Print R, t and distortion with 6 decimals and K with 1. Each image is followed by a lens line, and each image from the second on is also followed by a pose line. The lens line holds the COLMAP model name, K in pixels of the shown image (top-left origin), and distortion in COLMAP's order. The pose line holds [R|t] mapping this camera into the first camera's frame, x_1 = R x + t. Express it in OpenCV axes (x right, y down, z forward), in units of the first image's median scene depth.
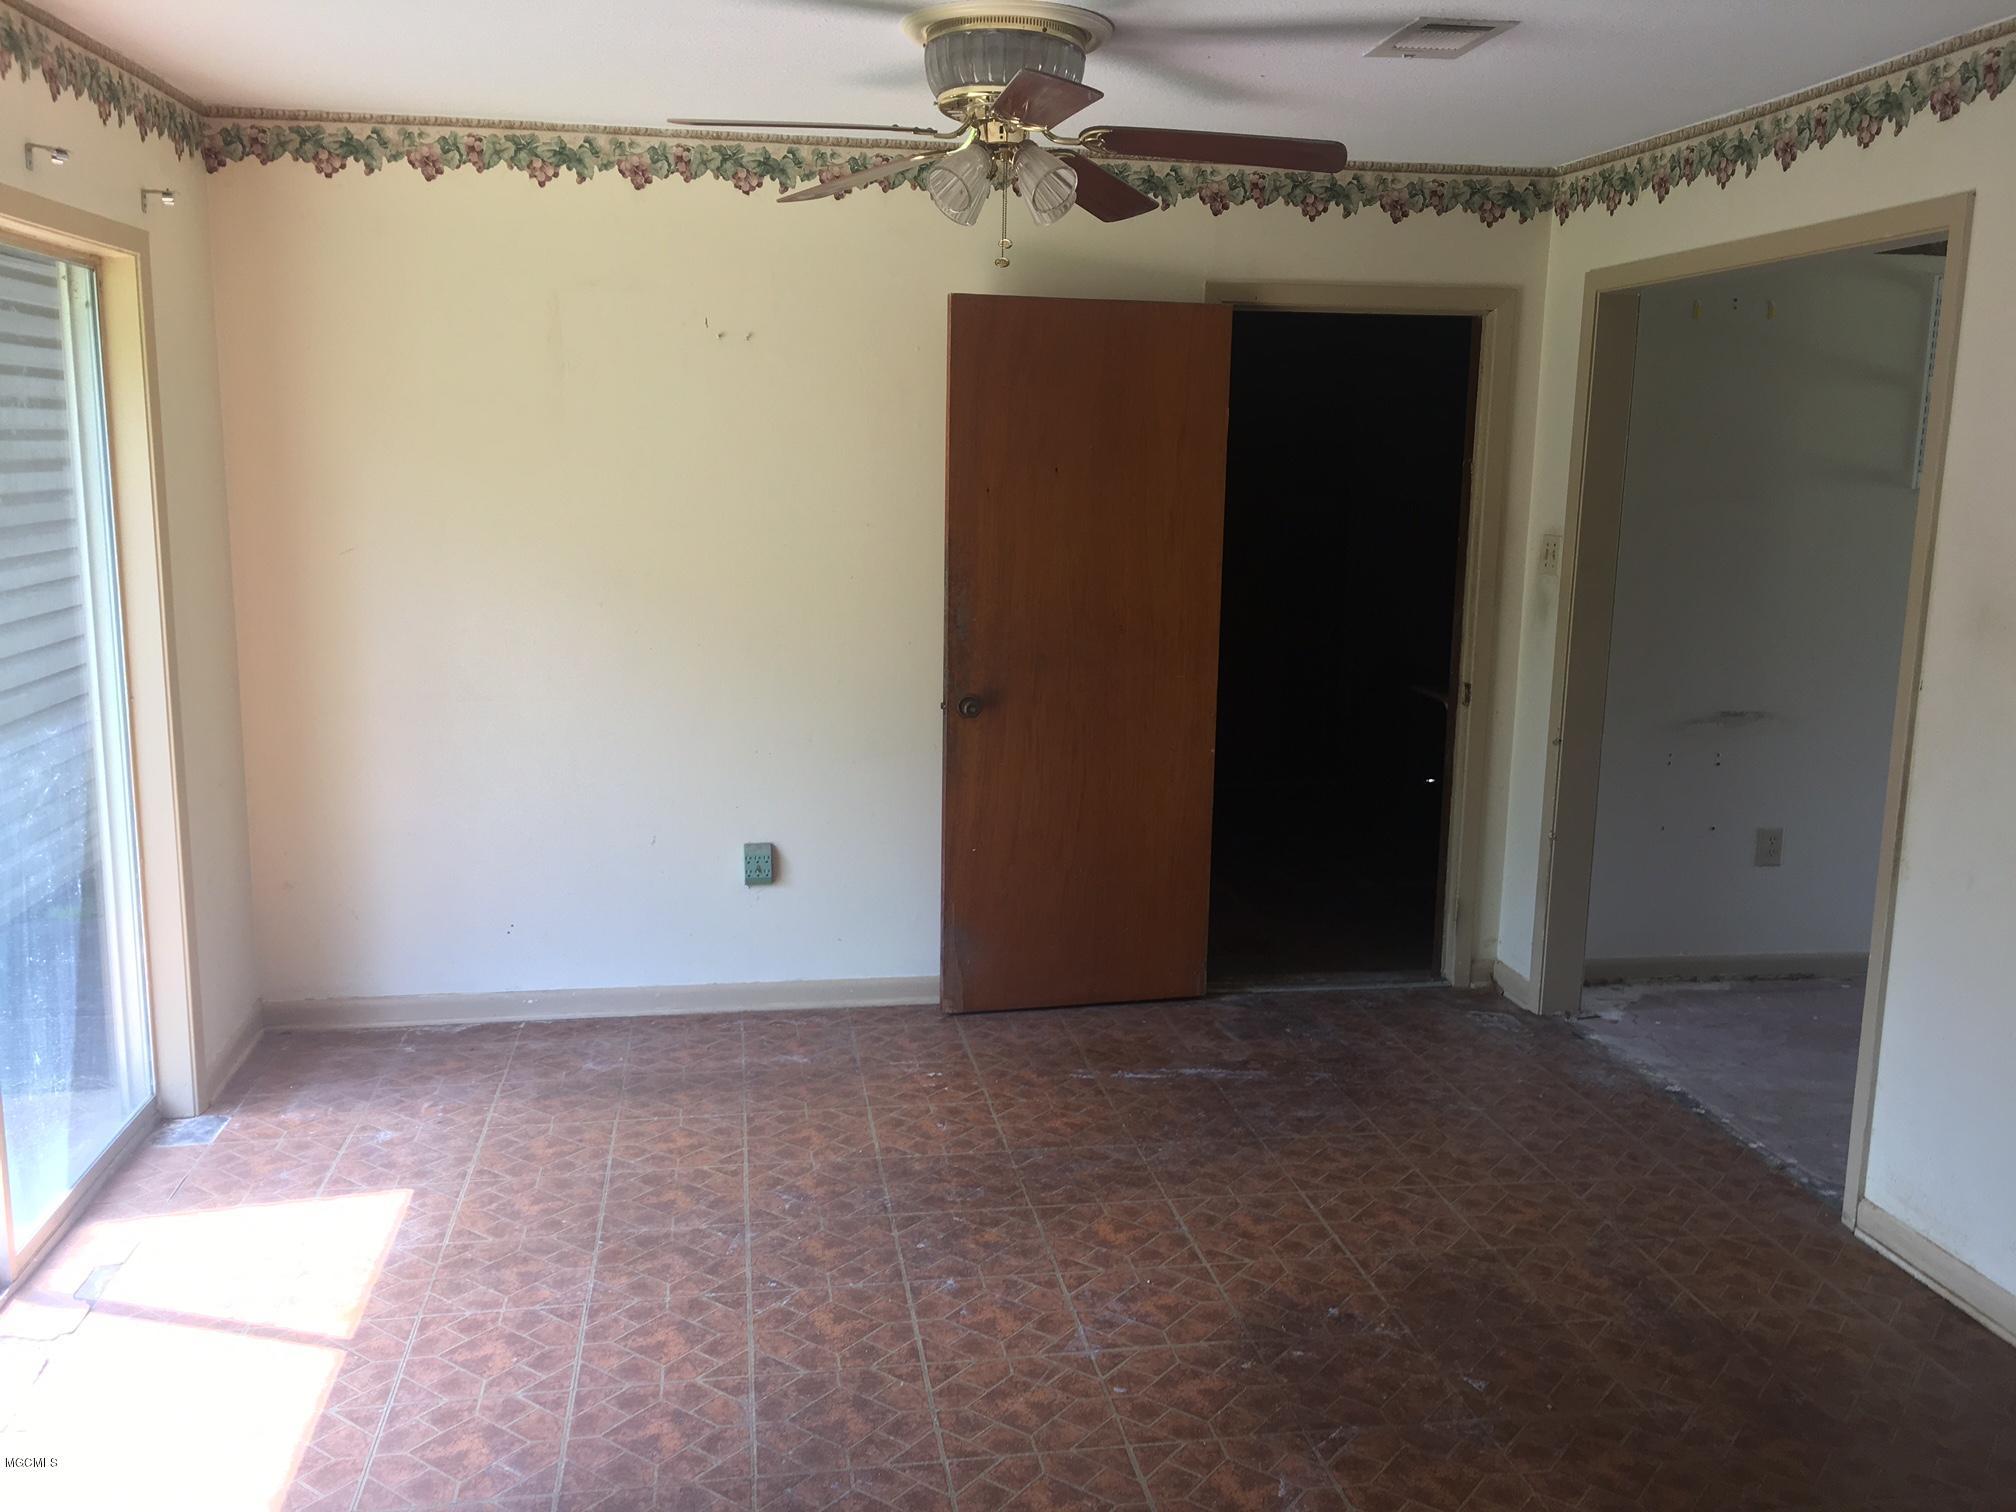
lens RADIAL K [[1741.0, 0, 1008.0], [0, 1741.0, 756.0], [0, 0, 1]] dist [0.055520, 0.001737]
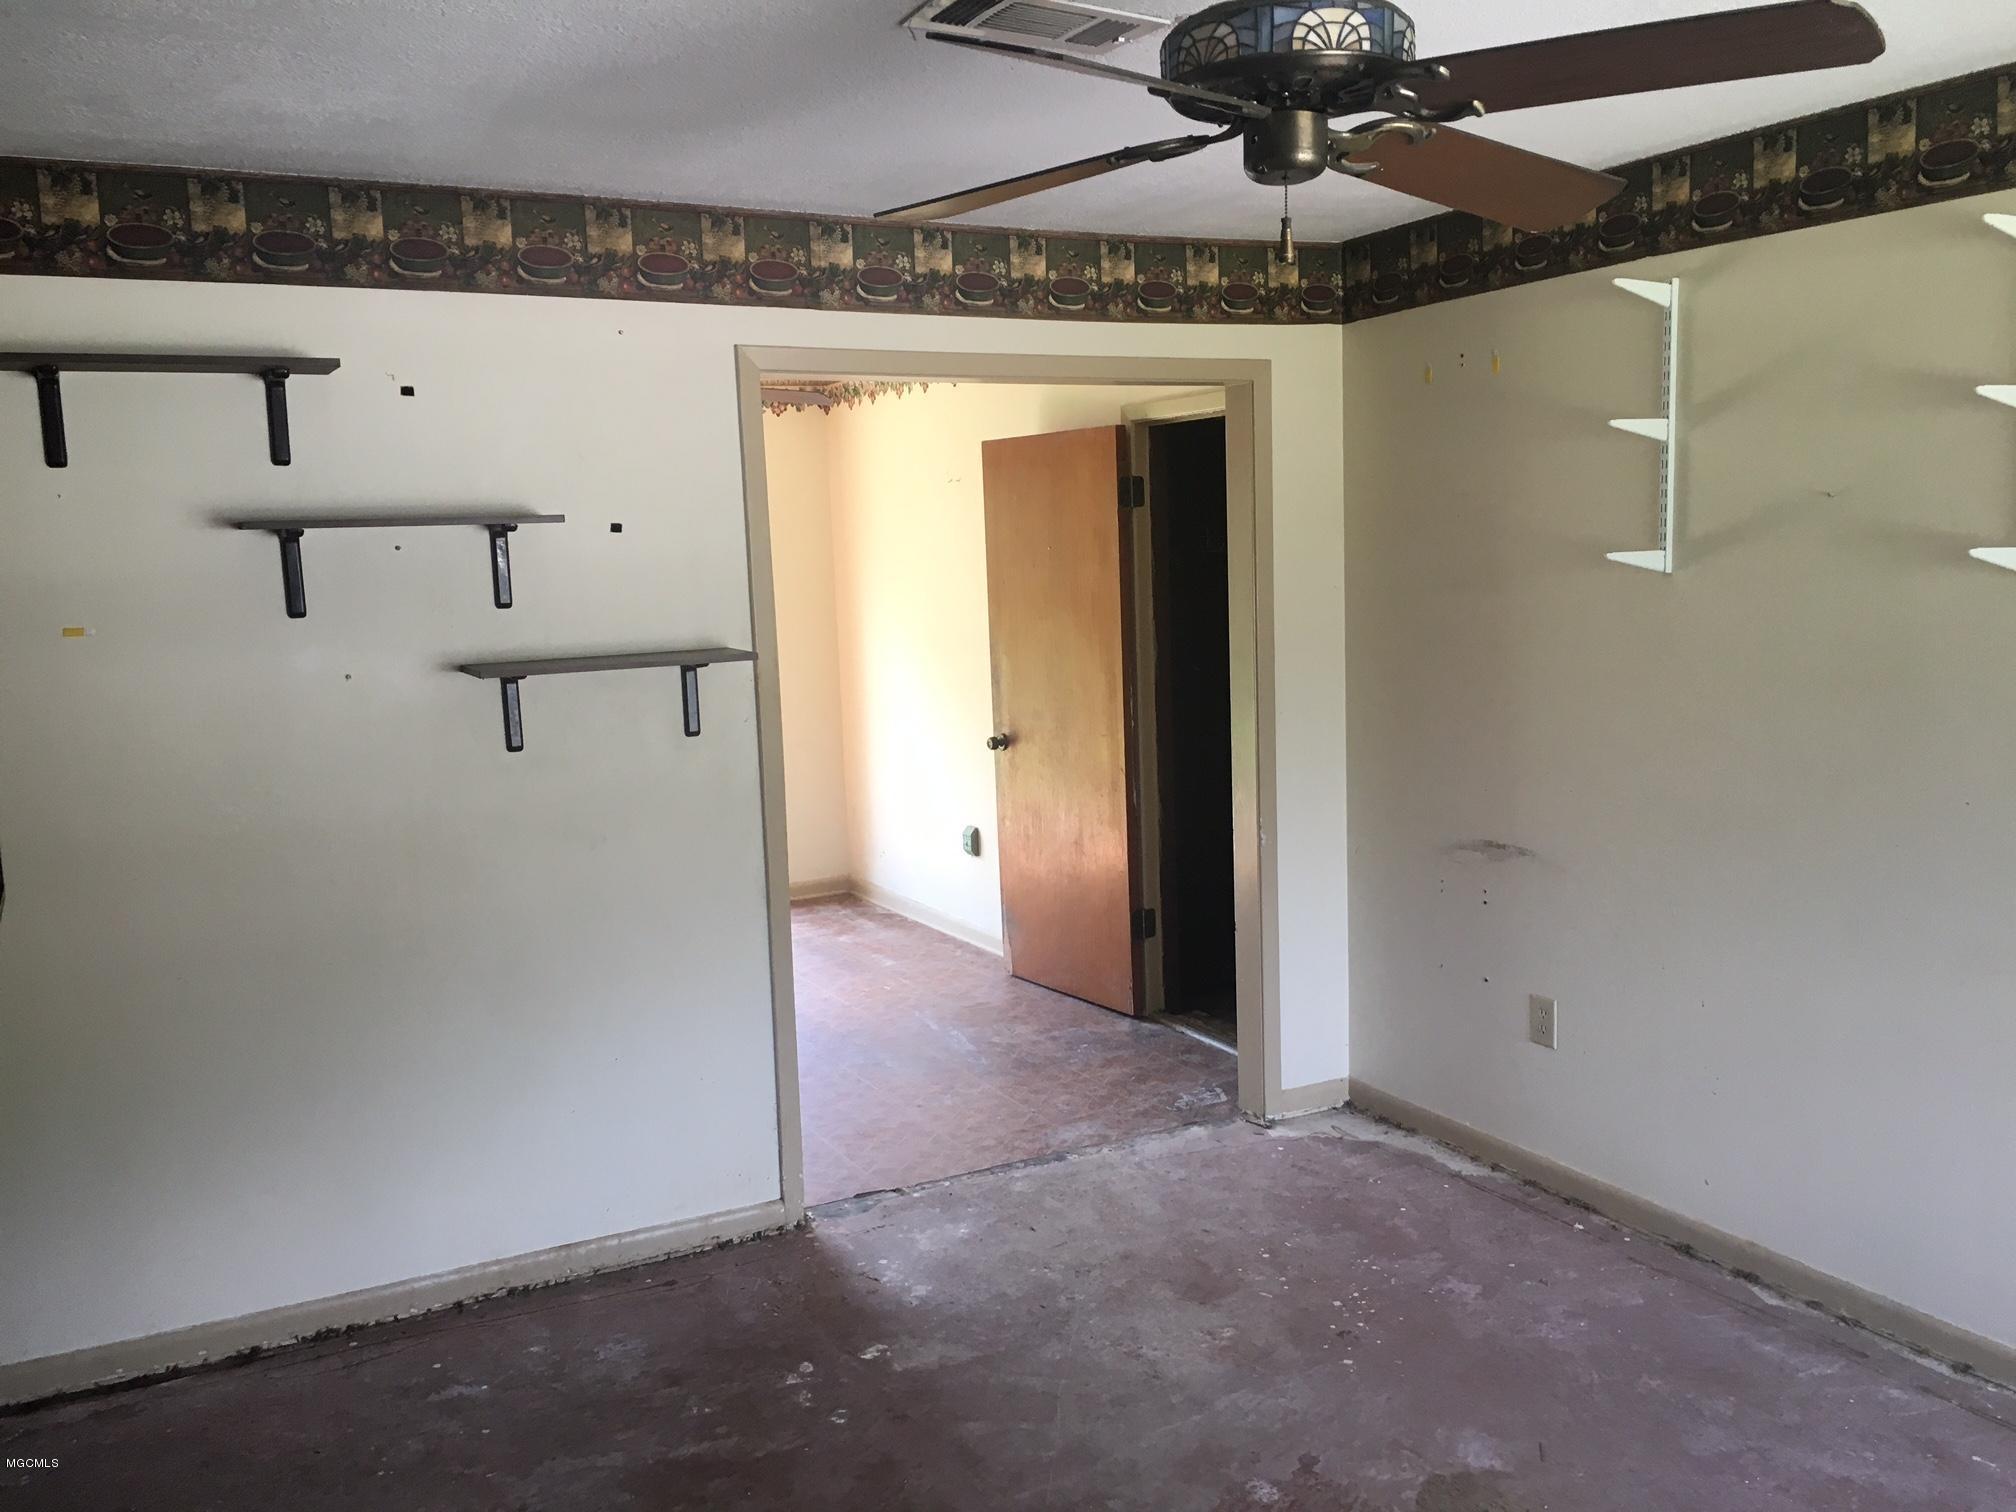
lens RADIAL K [[1696.1, 0, 1008.0], [0, 1696.1, 756.0], [0, 0, 1]] dist [0.005084, 0.001732]
pose [[0.326346, 0.092667, -0.940697, 1.162266], [-0.130001, 0.990126, 0.052436, -0.082917], [0.936268, 0.105179, 0.335170, 0.549783]]
